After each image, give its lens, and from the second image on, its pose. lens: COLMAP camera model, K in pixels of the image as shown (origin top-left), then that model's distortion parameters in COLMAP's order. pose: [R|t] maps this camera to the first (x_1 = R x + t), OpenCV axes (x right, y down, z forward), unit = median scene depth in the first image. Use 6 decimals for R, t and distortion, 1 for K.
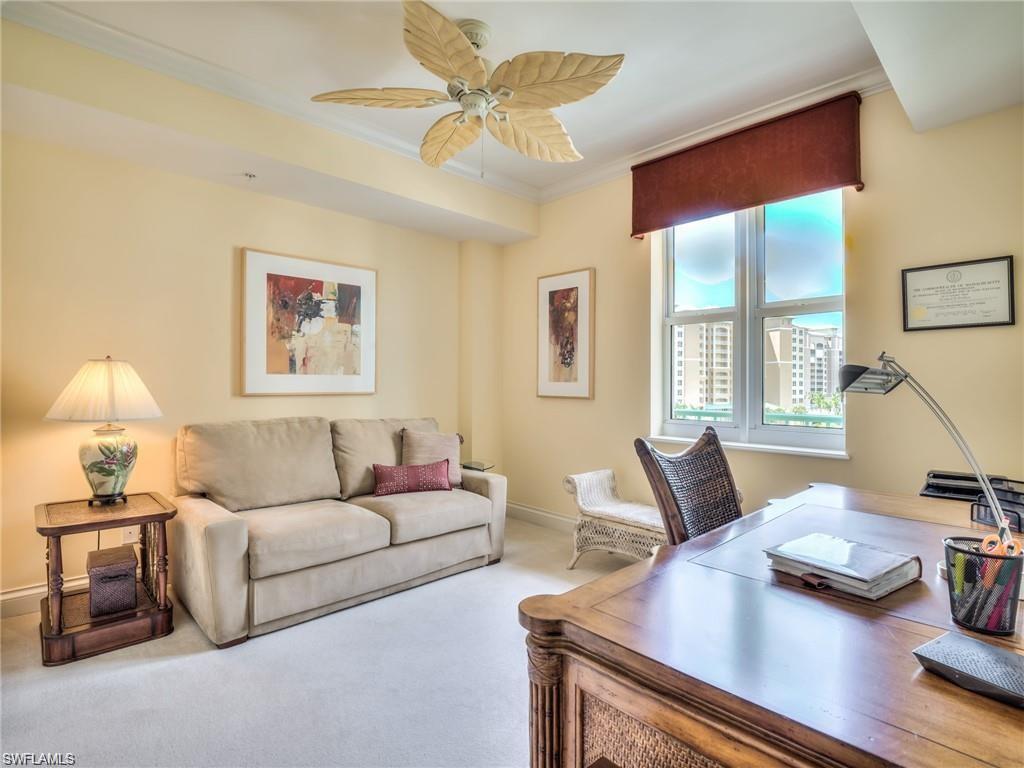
lens RADIAL K [[508.9, 0, 511.9], [0, 508.9, 383.3], [0, 0, 1]] dist [-0.021796, -0.004392]
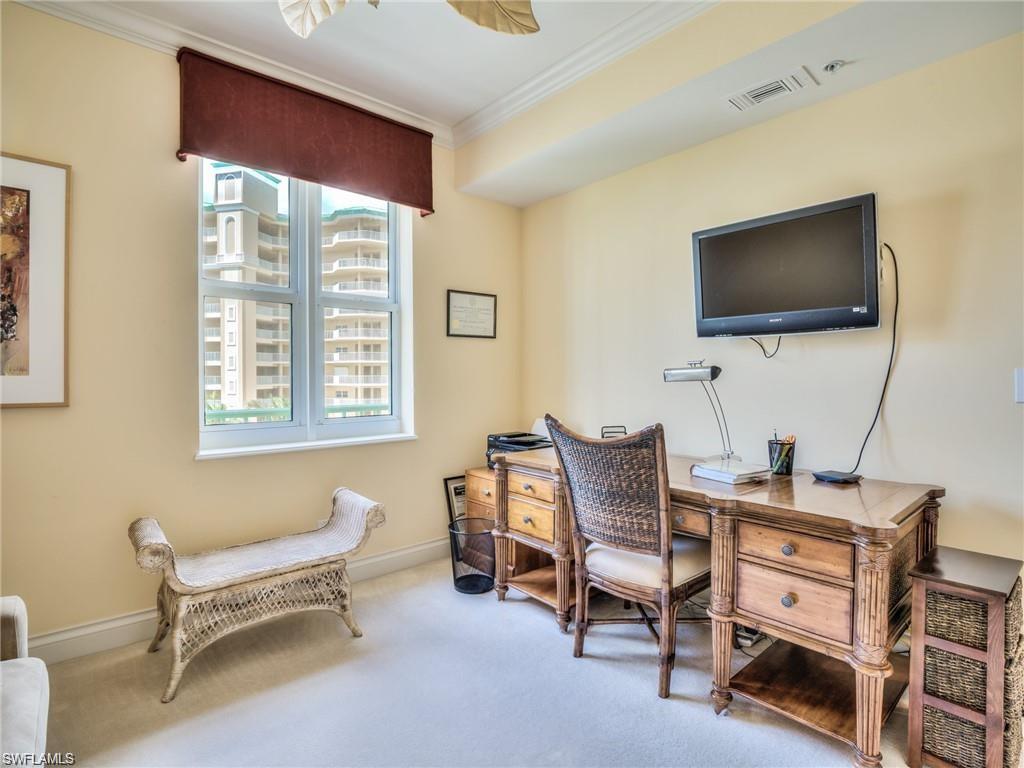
lens RADIAL K [[508.9, 0, 511.6], [0, 508.9, 379.2], [0, 0, 1]] dist [-0.021796, -0.004392]
pose [[0.050642, -0.015937, 0.998590, -0.483893], [-0.003614, 0.999863, 0.016141, -0.010572], [-0.998710, -0.004426, 0.050577, 0.666022]]
